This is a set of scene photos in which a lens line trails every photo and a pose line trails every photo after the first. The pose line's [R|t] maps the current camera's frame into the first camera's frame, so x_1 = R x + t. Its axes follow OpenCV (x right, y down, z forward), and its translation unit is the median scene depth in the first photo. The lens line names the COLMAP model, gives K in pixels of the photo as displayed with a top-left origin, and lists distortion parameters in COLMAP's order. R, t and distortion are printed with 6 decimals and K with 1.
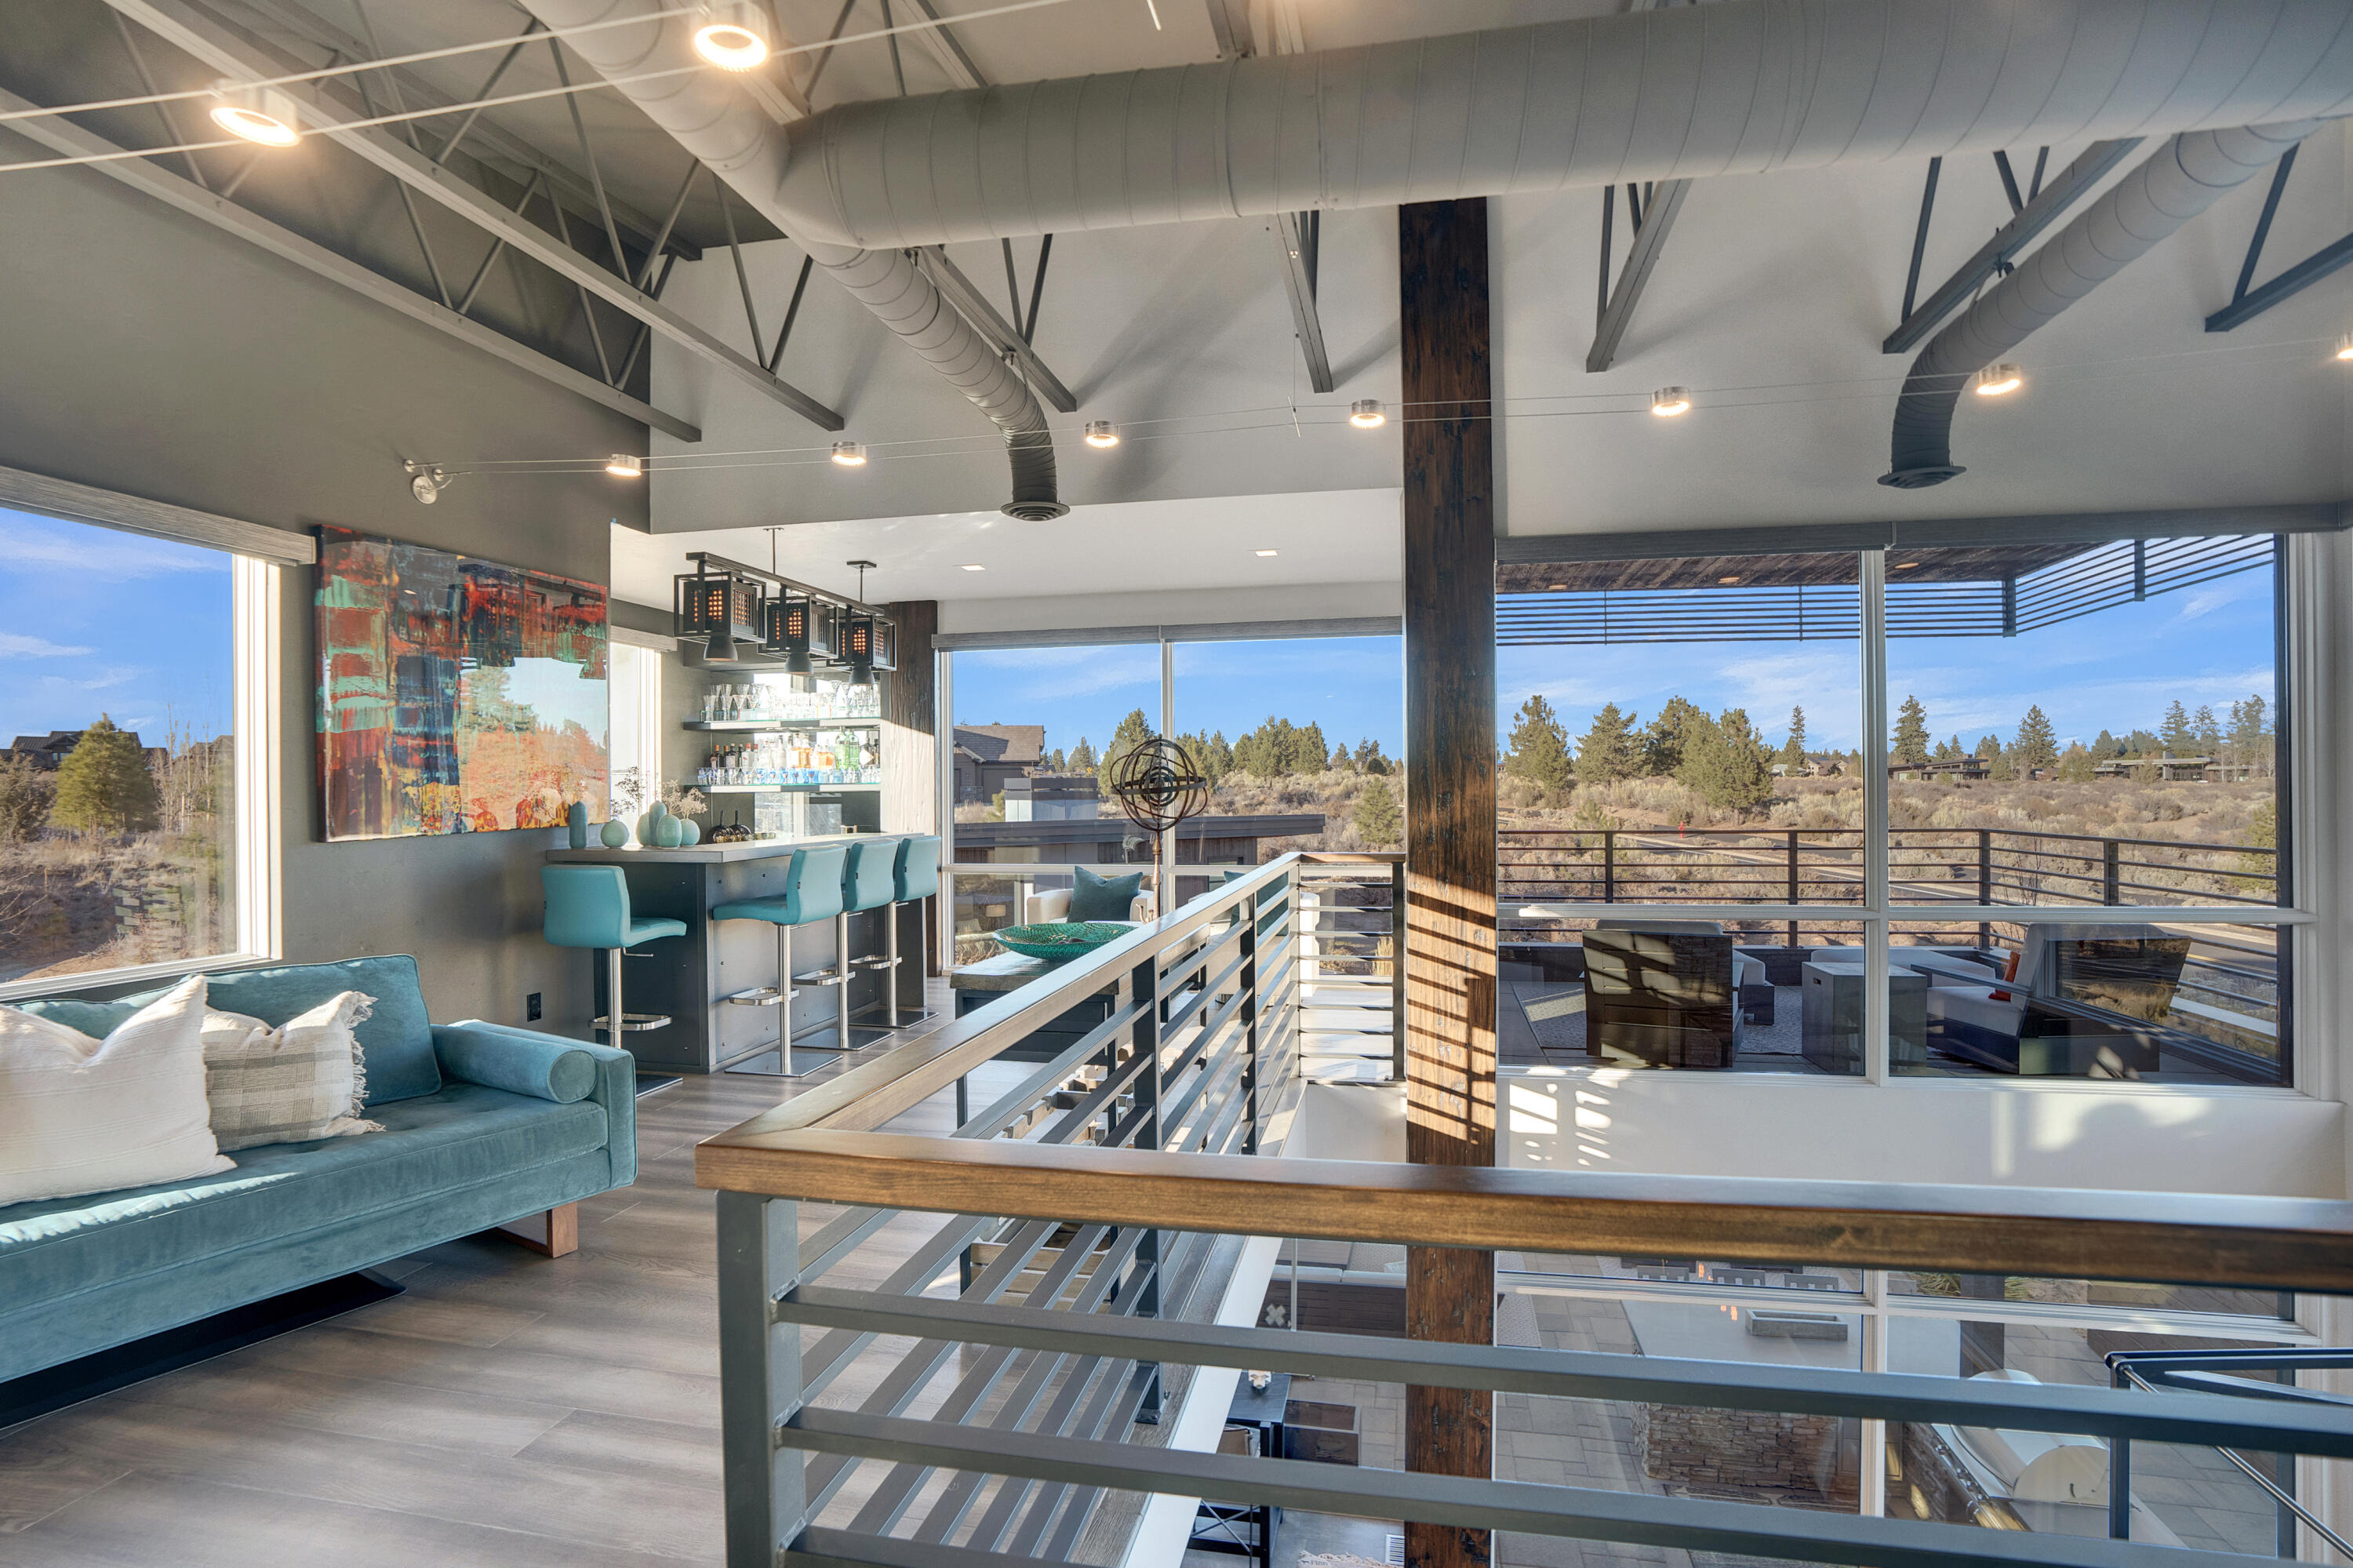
lens RADIAL K [[1238.0, 0, 1176.5], [0, 1238.0, 784.0], [0, 0, 1]] dist [-0.004457, -0.000553]
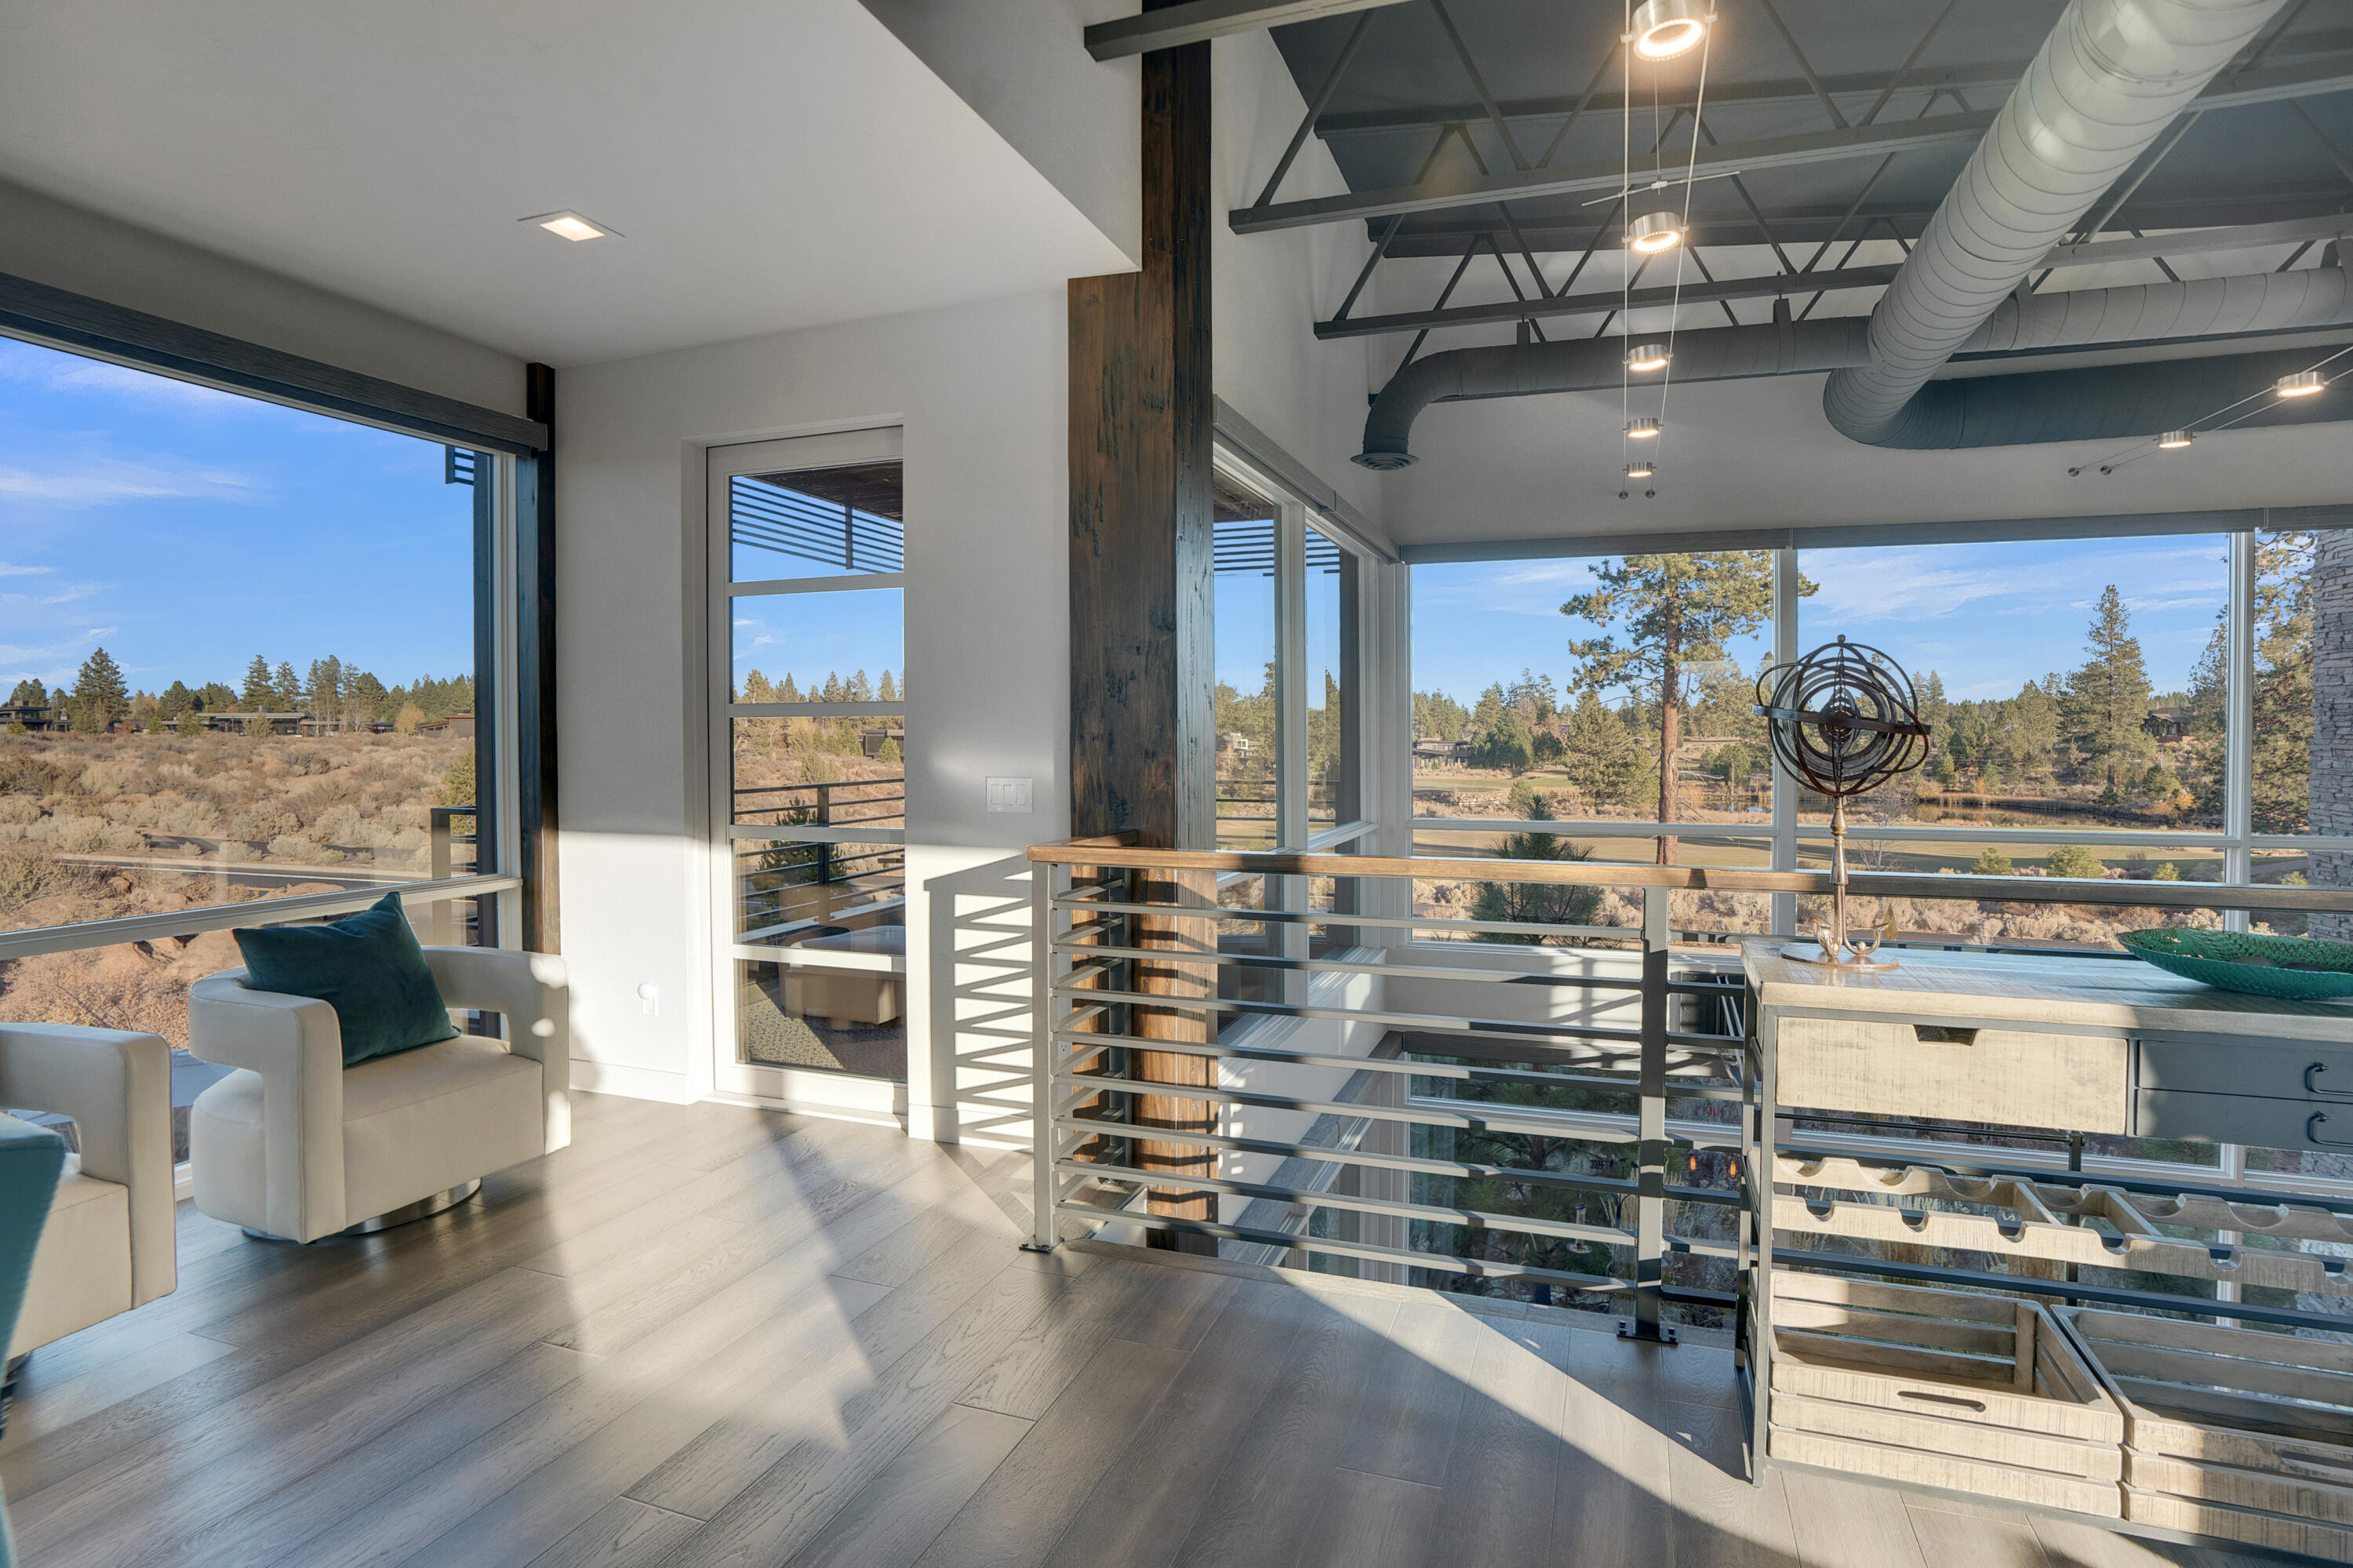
lens RADIAL K [[1238.0, 0, 1176.5], [0, 1238.0, 784.0], [0, 0, 1]] dist [-0.004457, -0.000553]
pose [[0.148778, -0.028213, 0.988468, -0.056956], [-0.003910, 0.999568, 0.029118, 0.004688], [-0.988863, -0.008197, 0.148603, 0.138915]]
